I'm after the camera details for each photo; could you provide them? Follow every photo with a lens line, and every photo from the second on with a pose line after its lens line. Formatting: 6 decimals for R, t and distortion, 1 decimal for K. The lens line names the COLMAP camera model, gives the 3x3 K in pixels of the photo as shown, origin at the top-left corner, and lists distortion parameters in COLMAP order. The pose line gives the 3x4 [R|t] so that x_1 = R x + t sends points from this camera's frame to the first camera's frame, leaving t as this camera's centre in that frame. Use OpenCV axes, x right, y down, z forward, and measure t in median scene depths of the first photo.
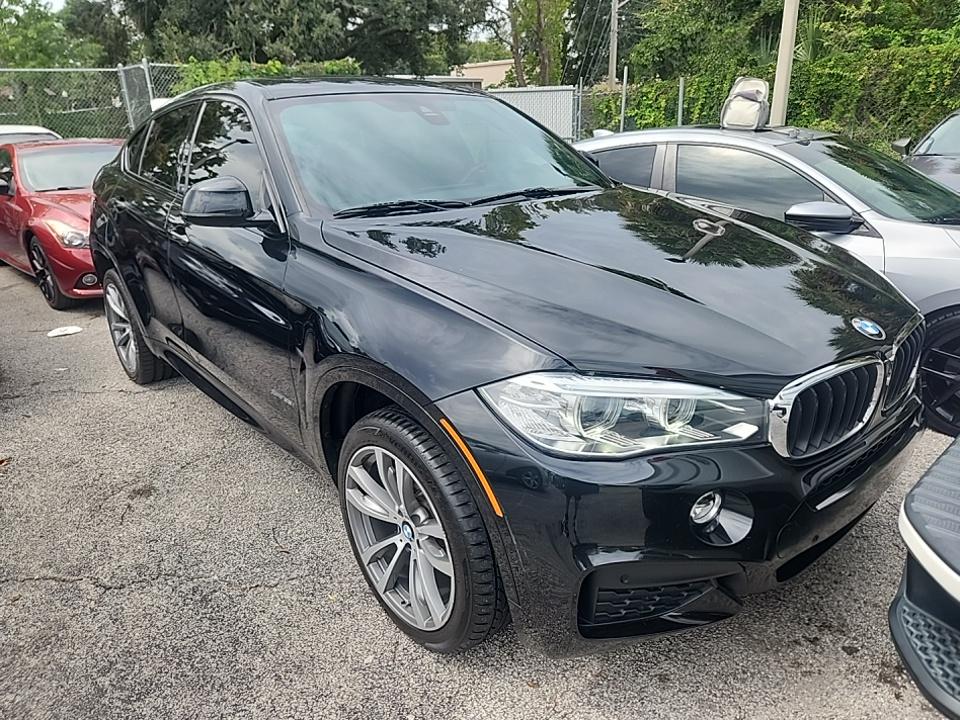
lens RADIAL K [[643.1, 0, 478.7], [0, 643.1, 358.0], [0, 0, 1]] dist [0.054802, -0.042937]
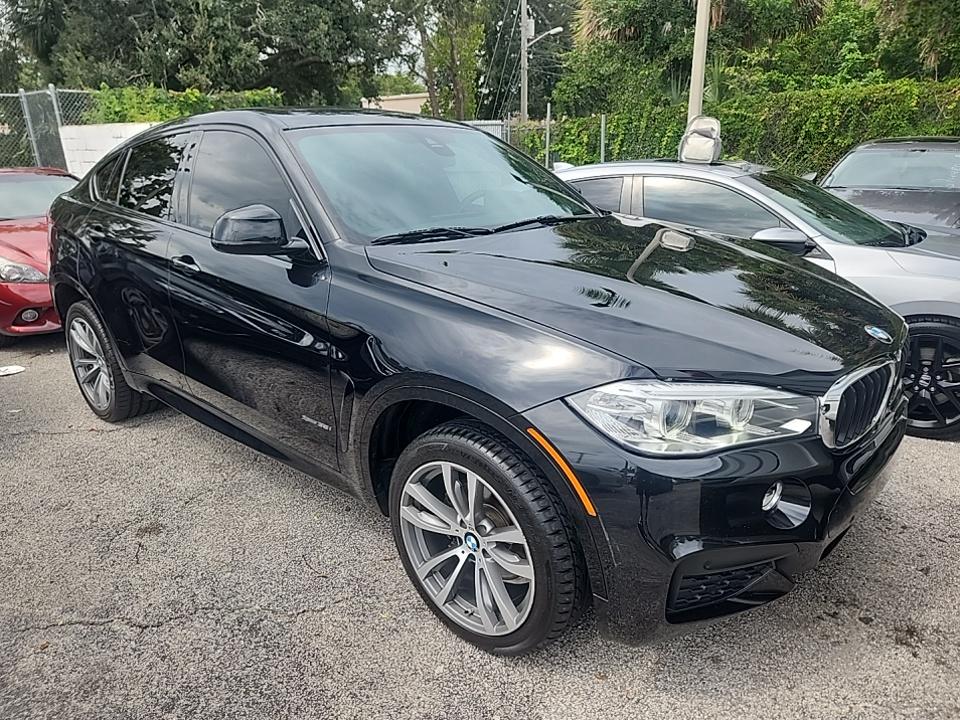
lens RADIAL K [[638.6, 0, 482.3], [0, 638.6, 374.4], [0, 0, 1]] dist [0.057268, -0.046473]
pose [[0.990534, -0.035521, 0.132591, -0.182872], [0.038198, 0.999113, -0.017699, 0.013718], [-0.131845, 0.022596, 0.991013, -0.028387]]
